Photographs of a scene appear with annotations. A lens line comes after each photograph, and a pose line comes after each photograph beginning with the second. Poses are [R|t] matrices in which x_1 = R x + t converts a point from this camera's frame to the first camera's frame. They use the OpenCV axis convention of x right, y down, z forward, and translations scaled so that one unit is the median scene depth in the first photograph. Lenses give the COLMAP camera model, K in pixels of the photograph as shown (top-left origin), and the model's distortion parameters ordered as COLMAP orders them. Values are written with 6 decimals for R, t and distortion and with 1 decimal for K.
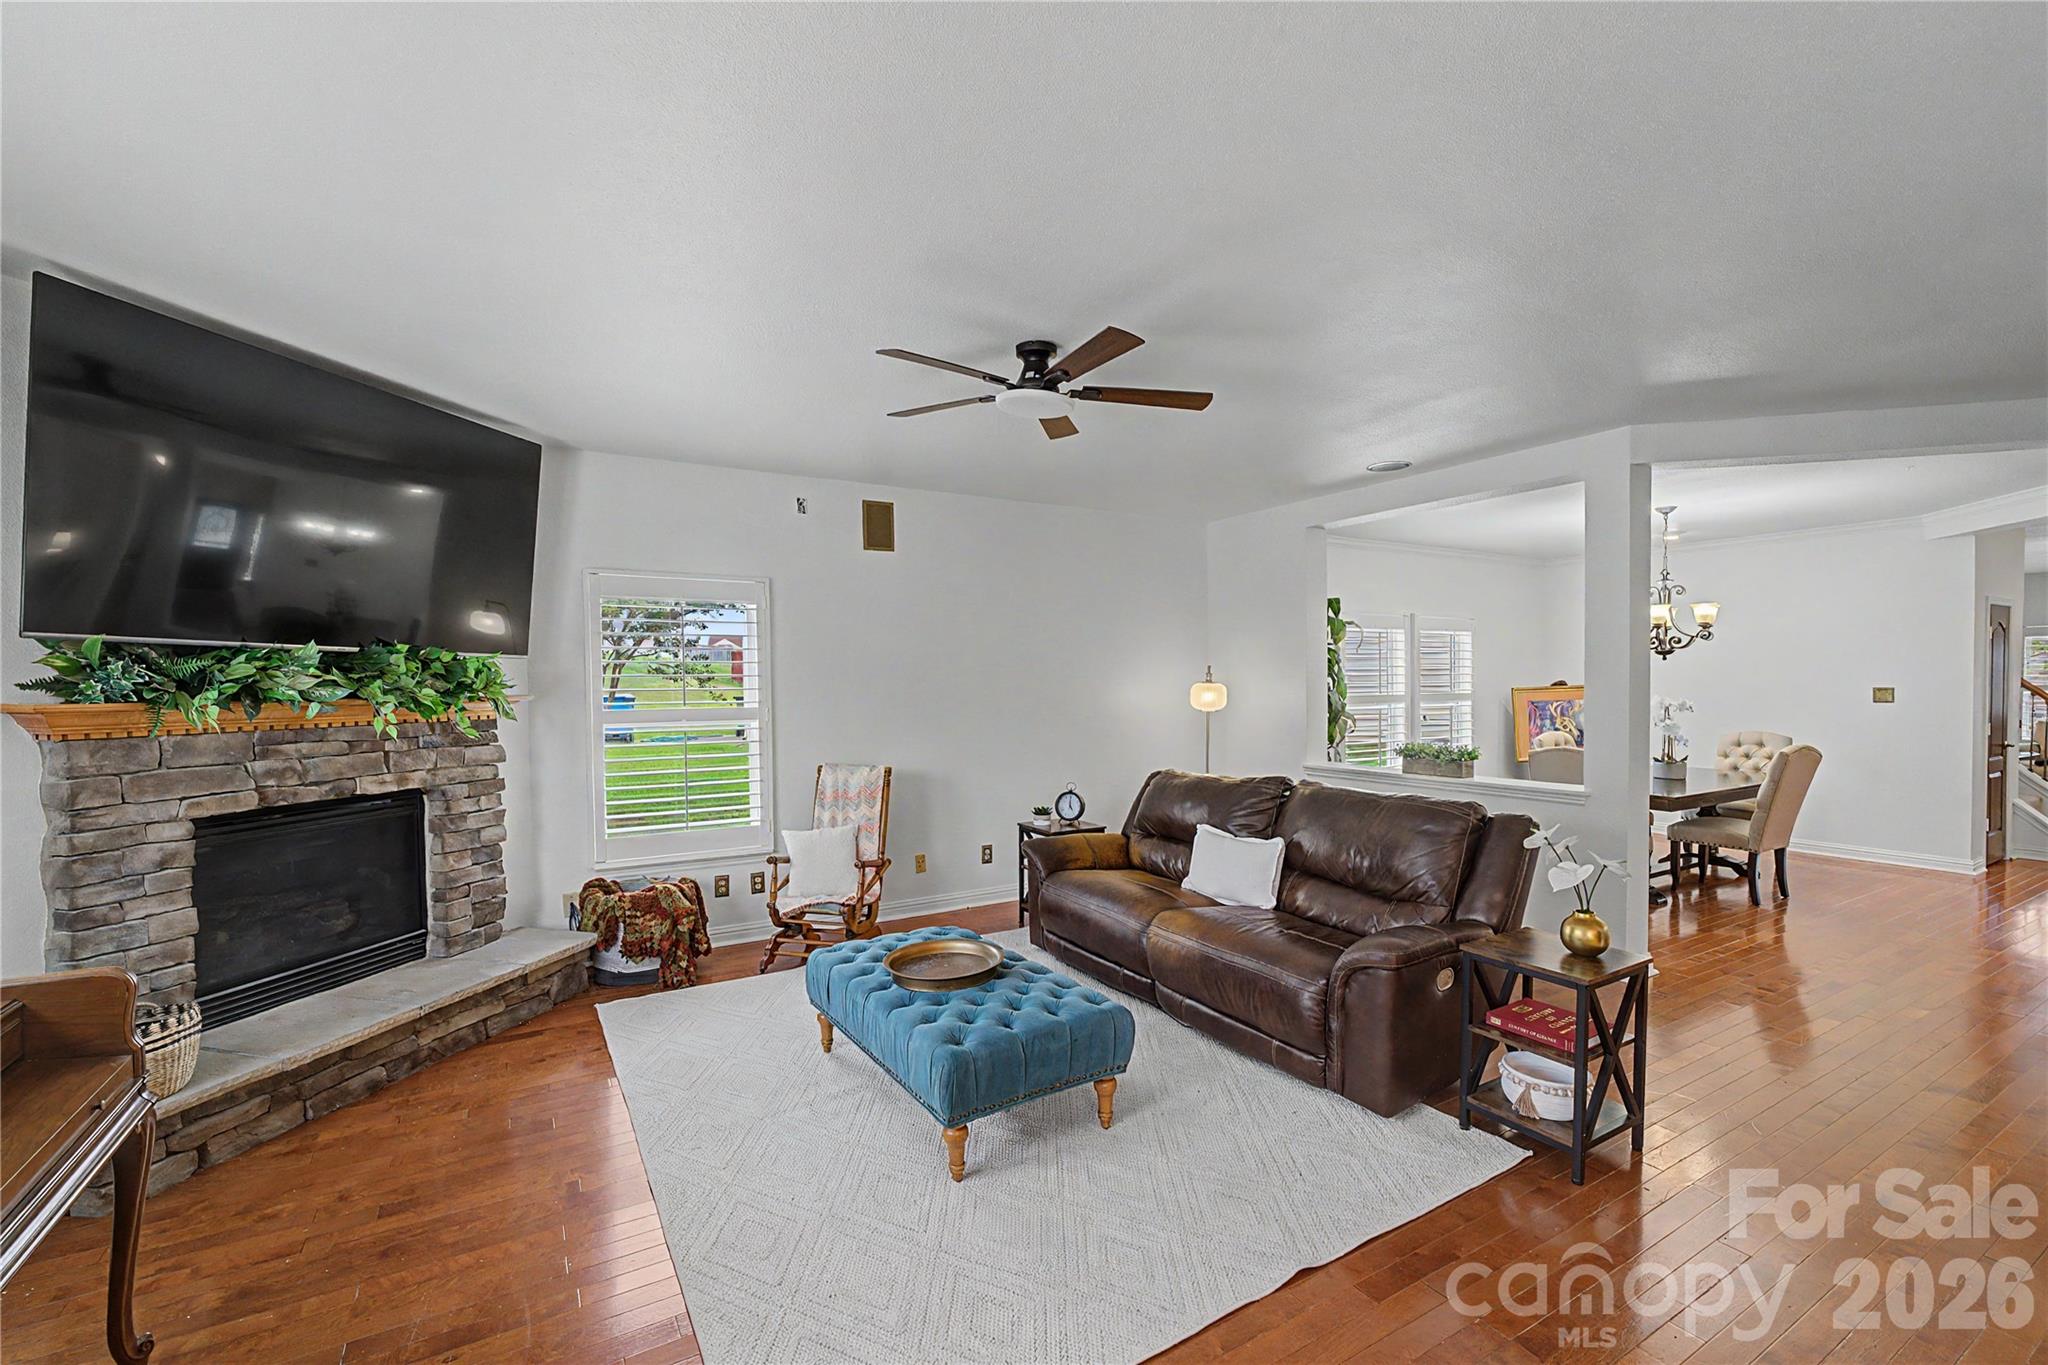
lens RADIAL K [[831.2, 0, 1040.7], [0, 831.2, 683.4], [0, 0, 1]] dist [0.000780, 0.000366]
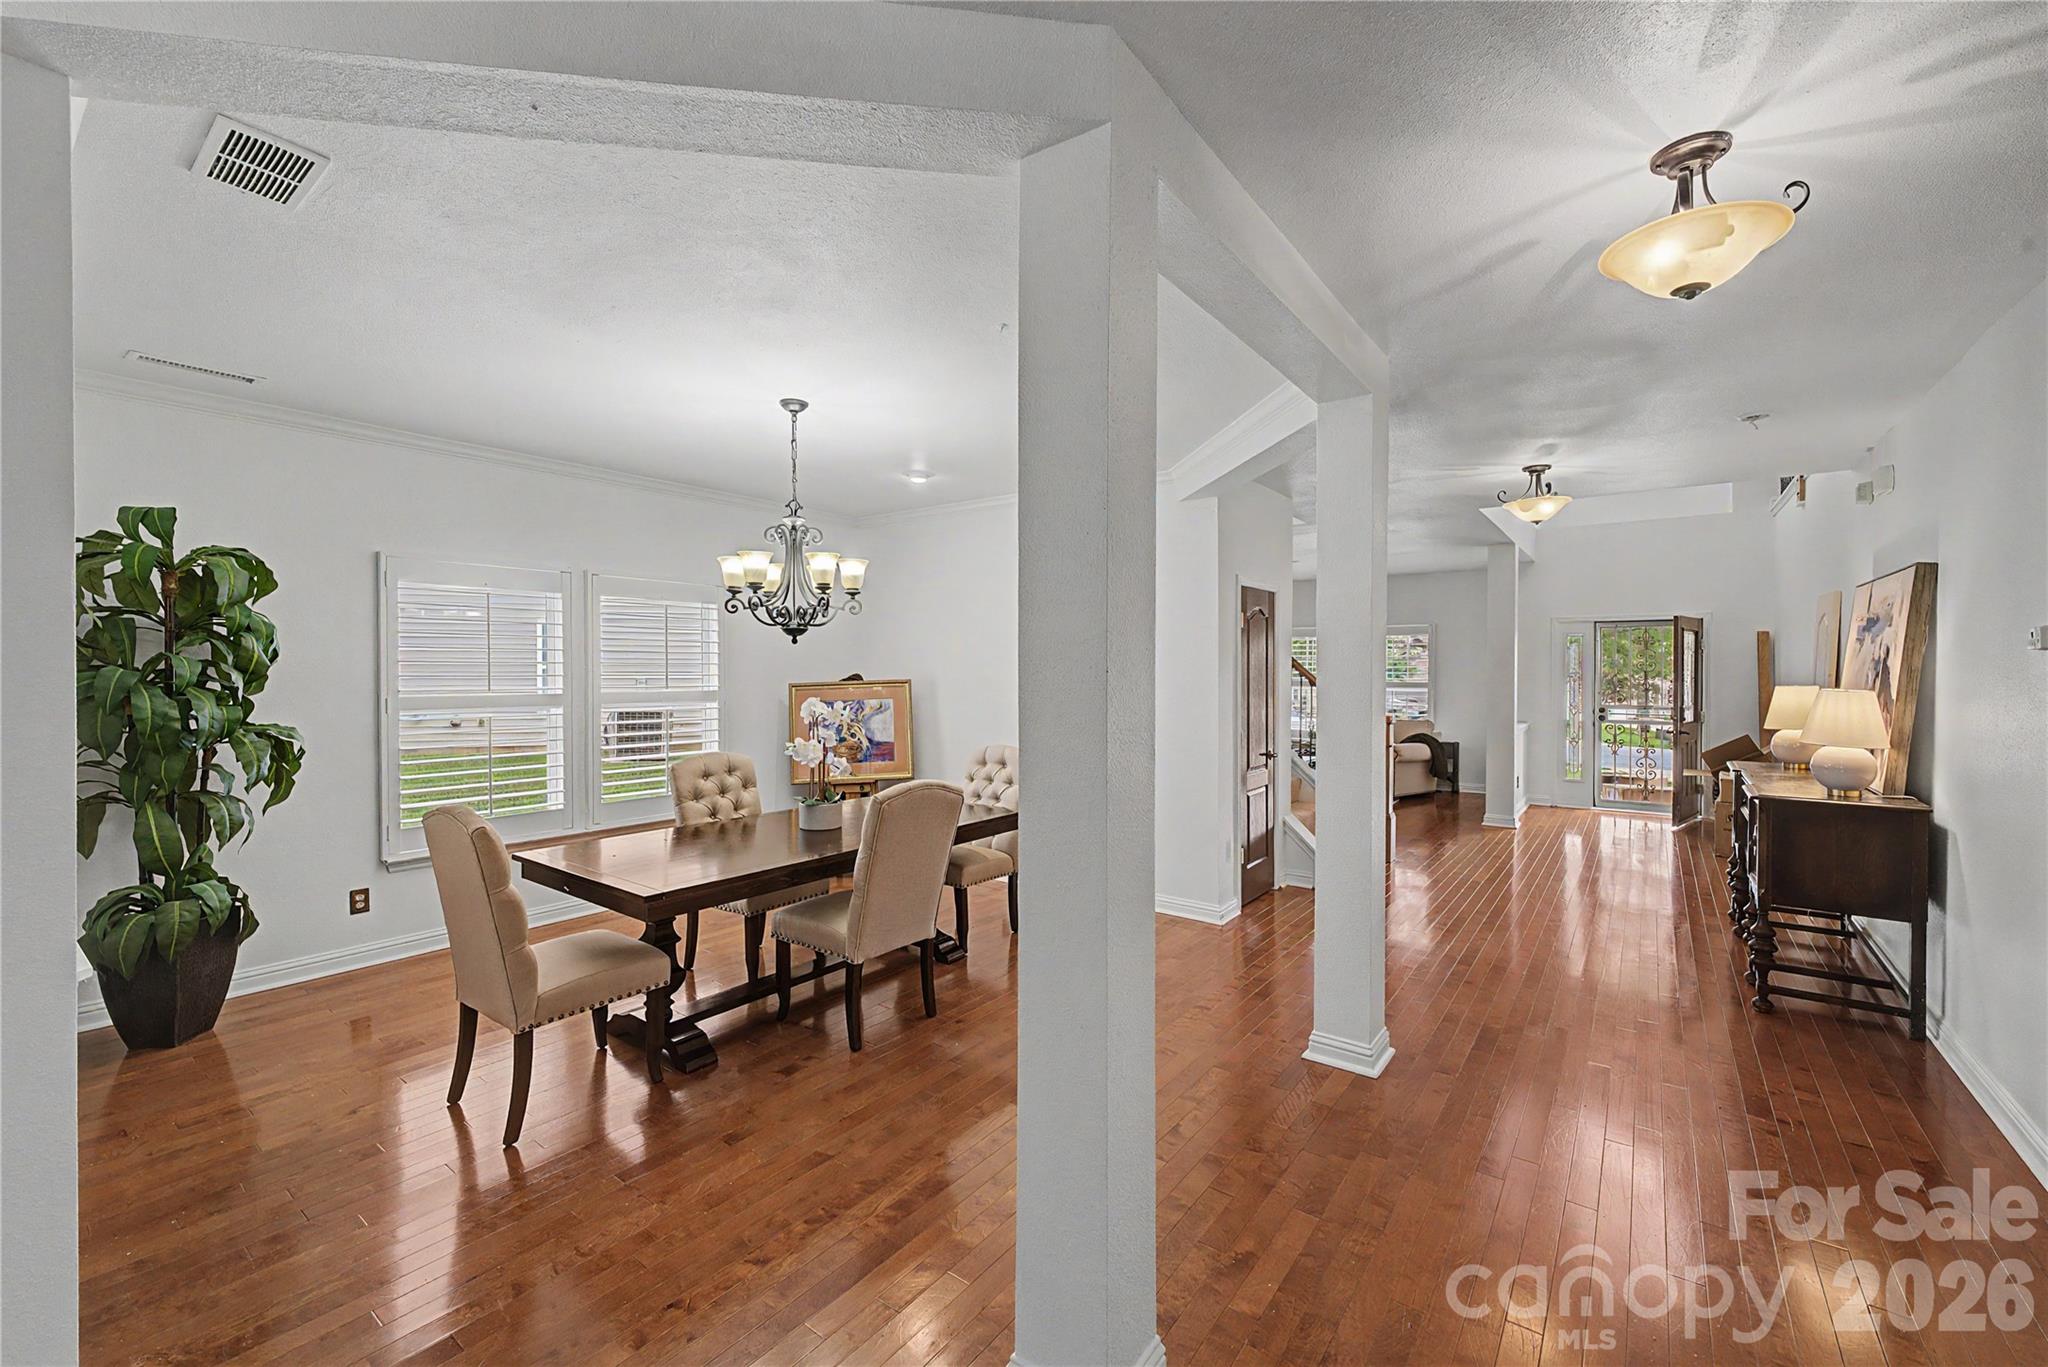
lens RADIAL K [[831.2, 0, 1006.8], [0, 831.2, 675.7], [0, 0, 1]] dist [0.000780, 0.000366]
pose [[0.928692, 0.002254, 0.370846, 0.631670], [-0.005443, 0.999957, 0.007551, -0.009873], [-0.370813, -0.009031, 0.928664, 0.340963]]
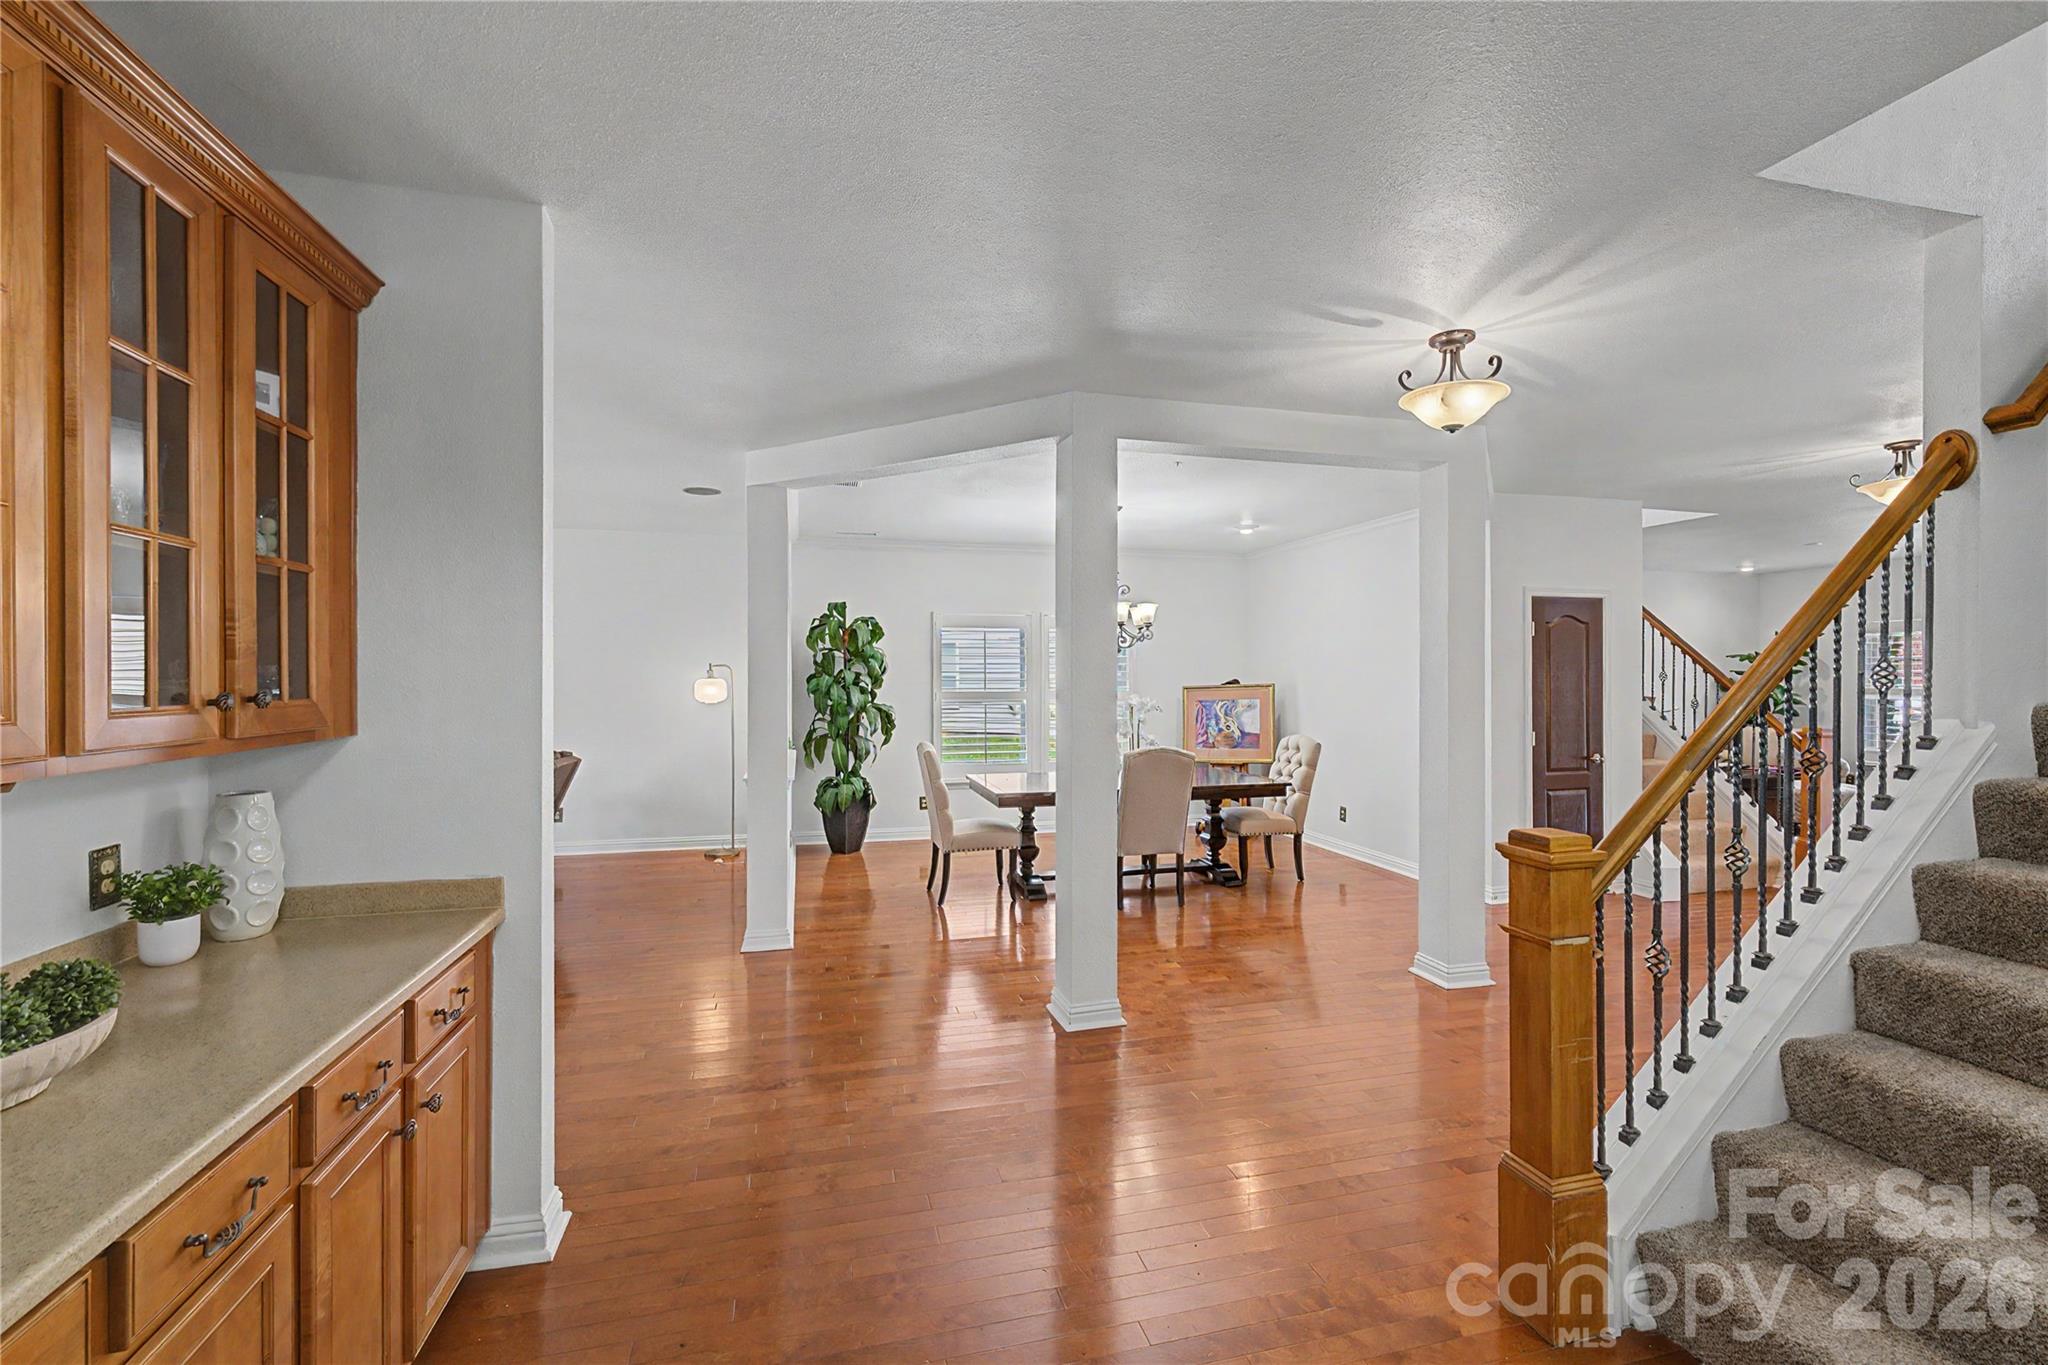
lens RADIAL K [[831.2, 0, 1013.1], [0, 831.2, 679.9], [0, 0, 1]] dist [0.000780, 0.000366]
pose [[0.958510, 0.003418, -0.285038, 0.870401], [-0.001625, 0.999977, 0.006526, -0.010520], [0.285054, -0.005792, 0.958494, 0.018429]]
